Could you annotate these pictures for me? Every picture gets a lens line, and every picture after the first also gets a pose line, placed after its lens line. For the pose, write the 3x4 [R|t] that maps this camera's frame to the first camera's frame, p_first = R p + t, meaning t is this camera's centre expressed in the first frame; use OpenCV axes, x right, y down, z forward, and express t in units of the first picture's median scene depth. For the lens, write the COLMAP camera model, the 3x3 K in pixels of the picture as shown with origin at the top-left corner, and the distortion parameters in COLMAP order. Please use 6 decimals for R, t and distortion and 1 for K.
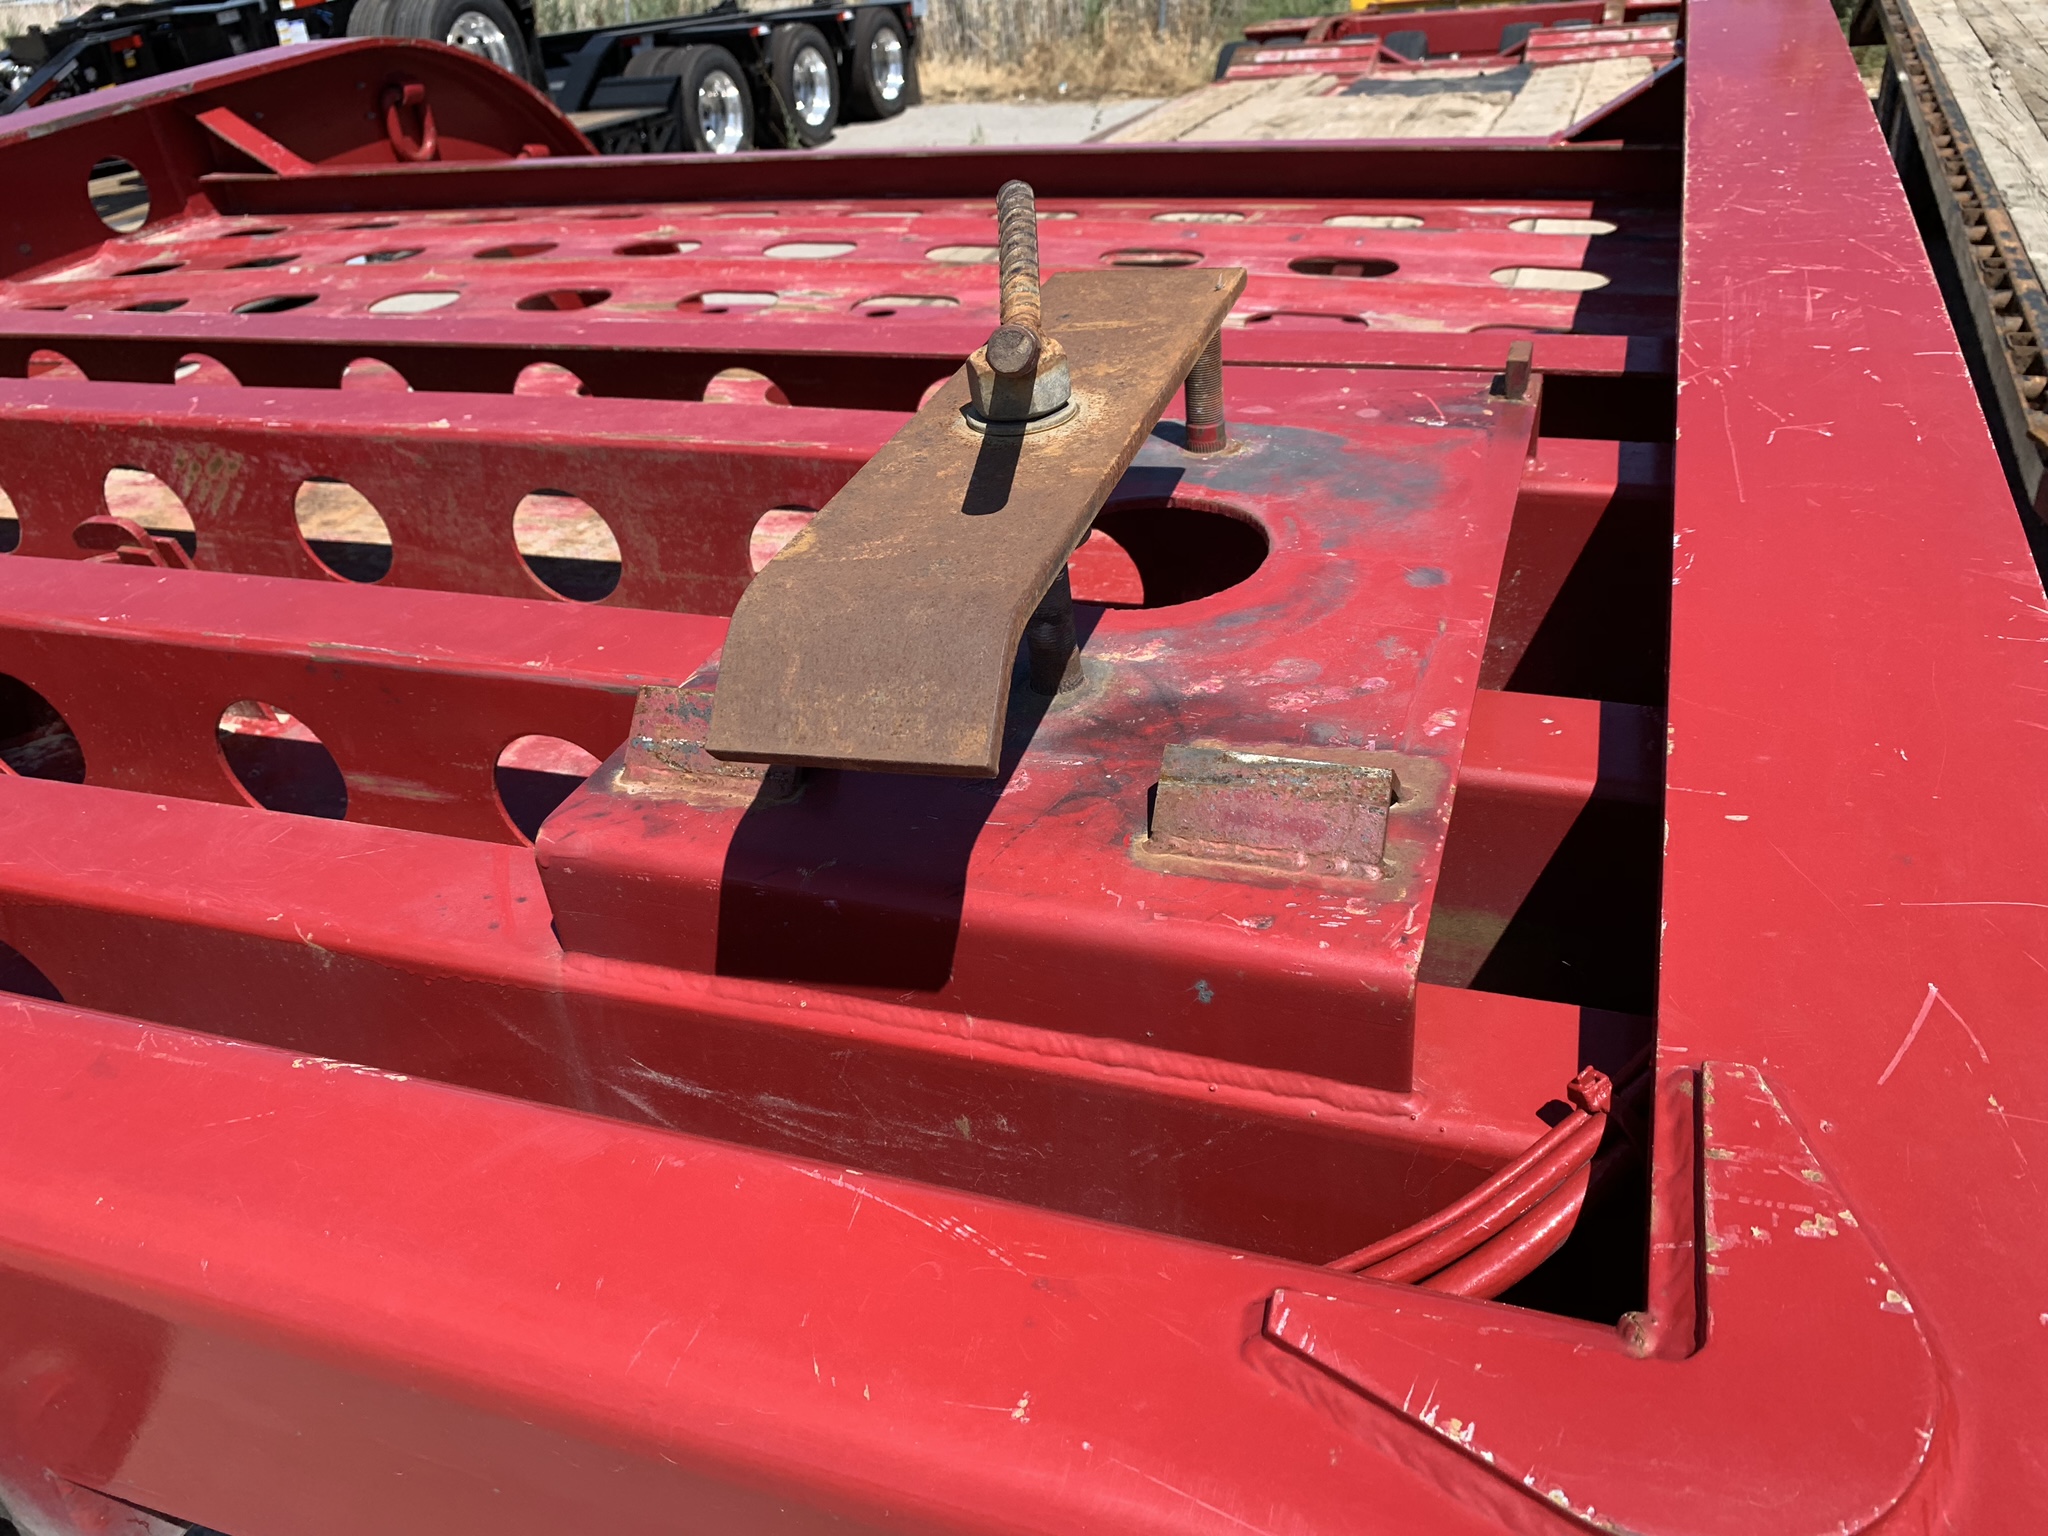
lens RADIAL K [[1598.8, 0, 1019.0], [0, 1598.8, 724.8], [0, 0, 1]] dist [-0.005262, 0.015678]
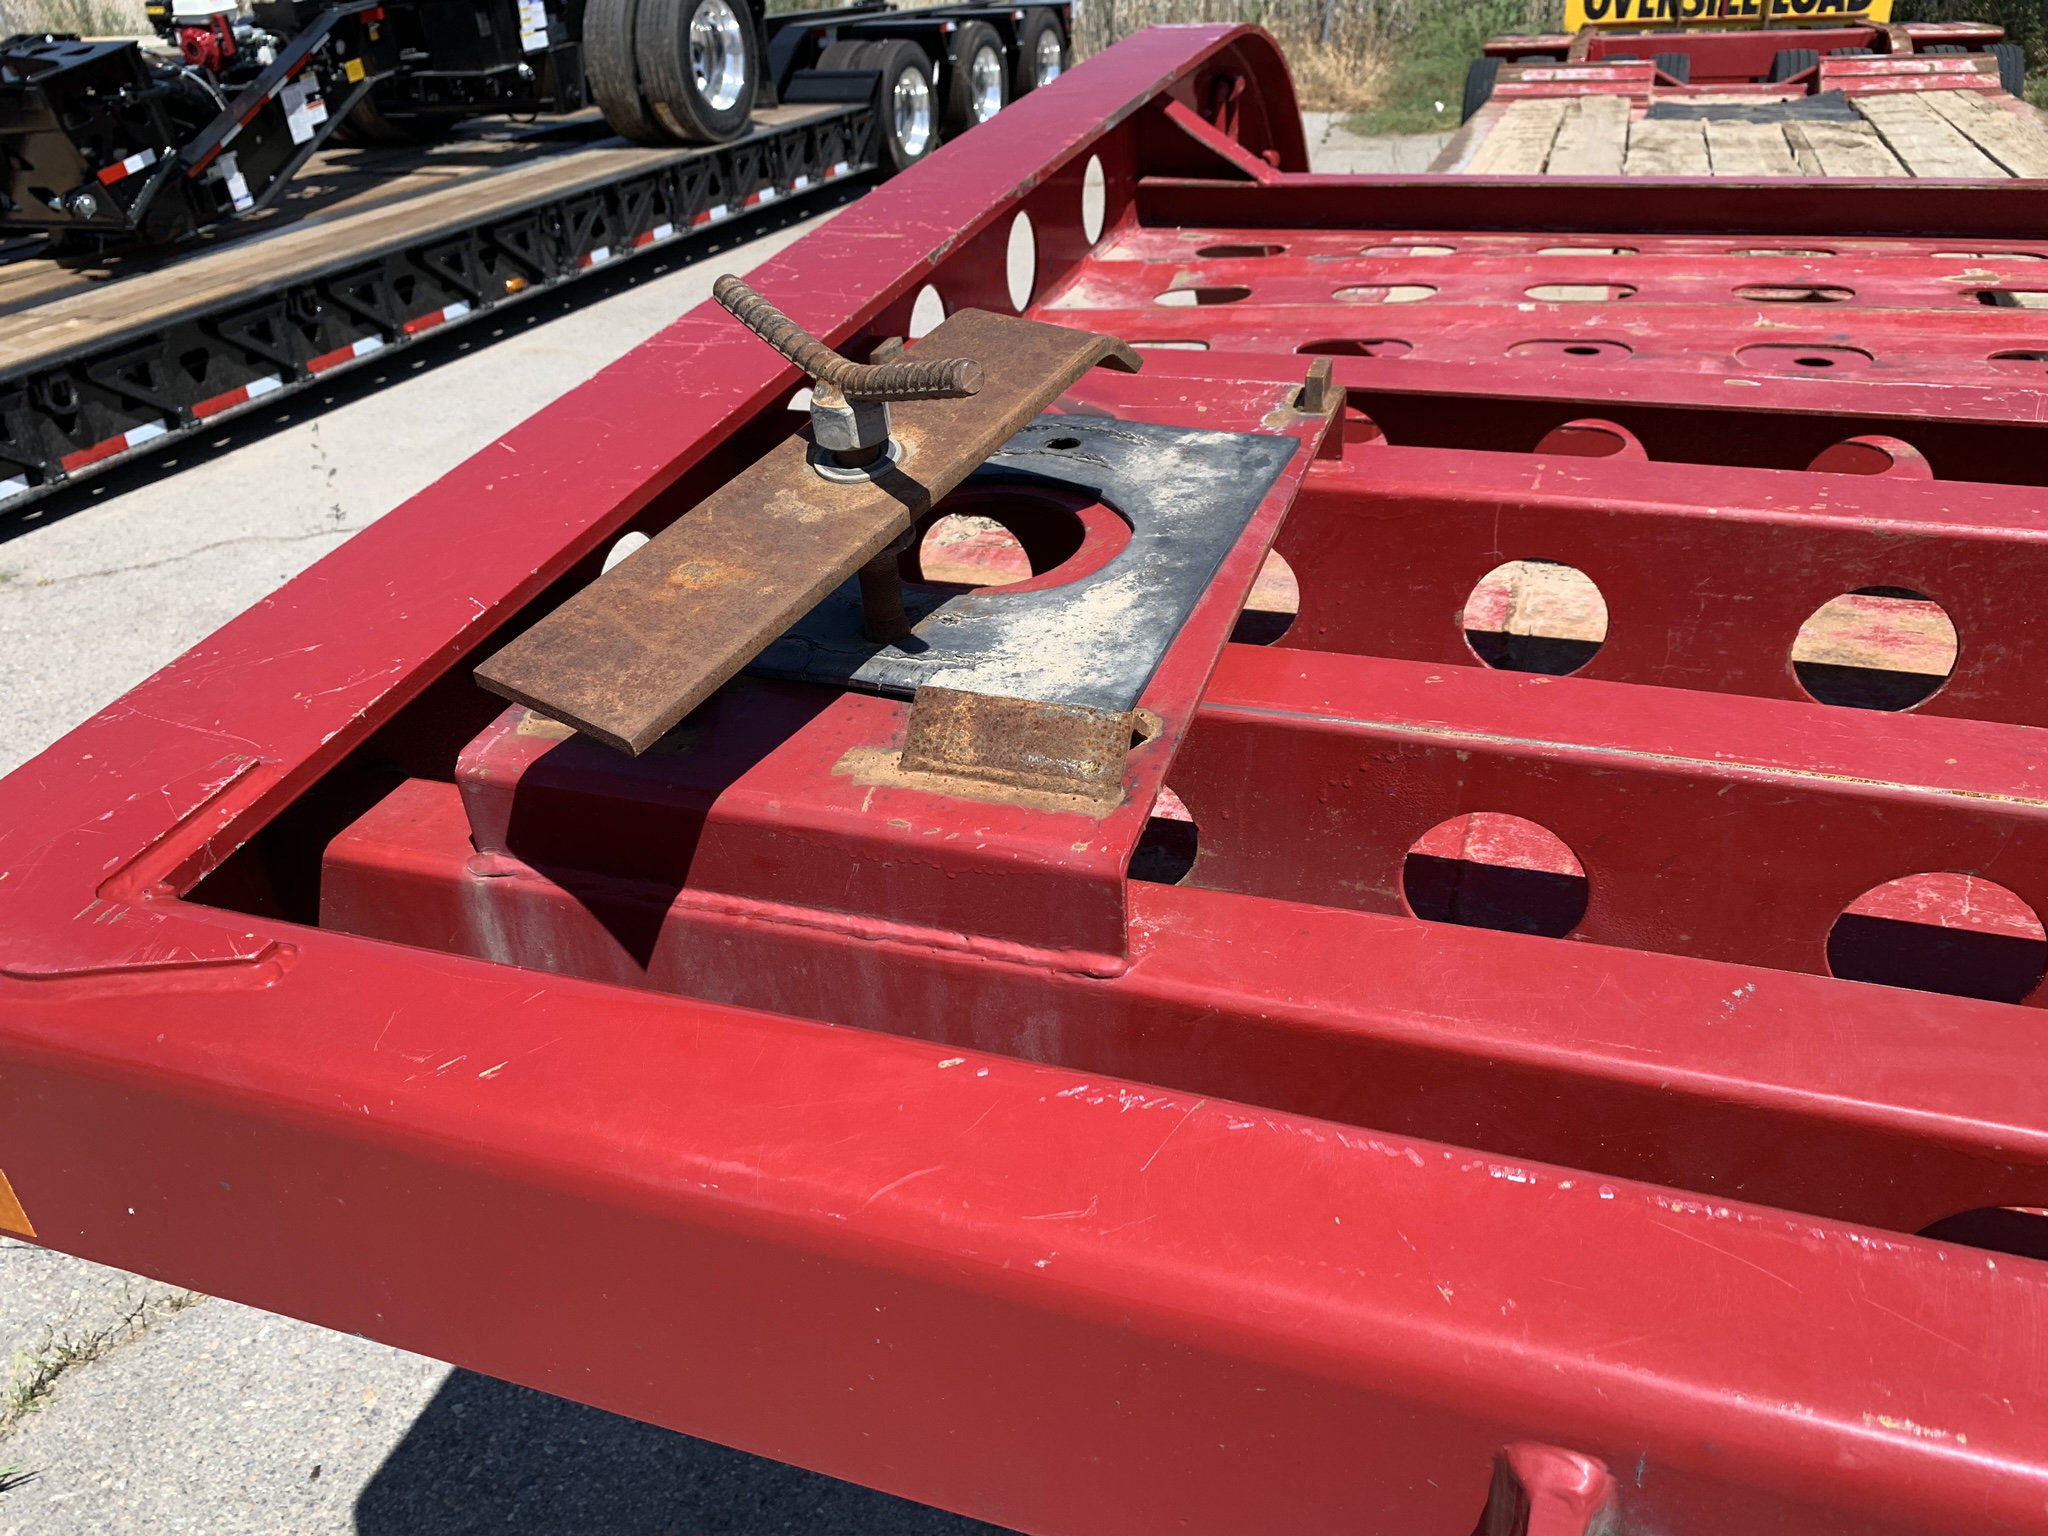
lens RADIAL K [[1583.6, 0, 1022.7], [0, 1583.6, 751.8], [0, 0, 1]] dist [0.000849, 0.010400]
pose [[0.999333, 0.029611, 0.021365, -0.161628], [-0.029917, 0.999452, 0.014177, -0.013692], [-0.020934, -0.014806, 0.999671, 0.042636]]
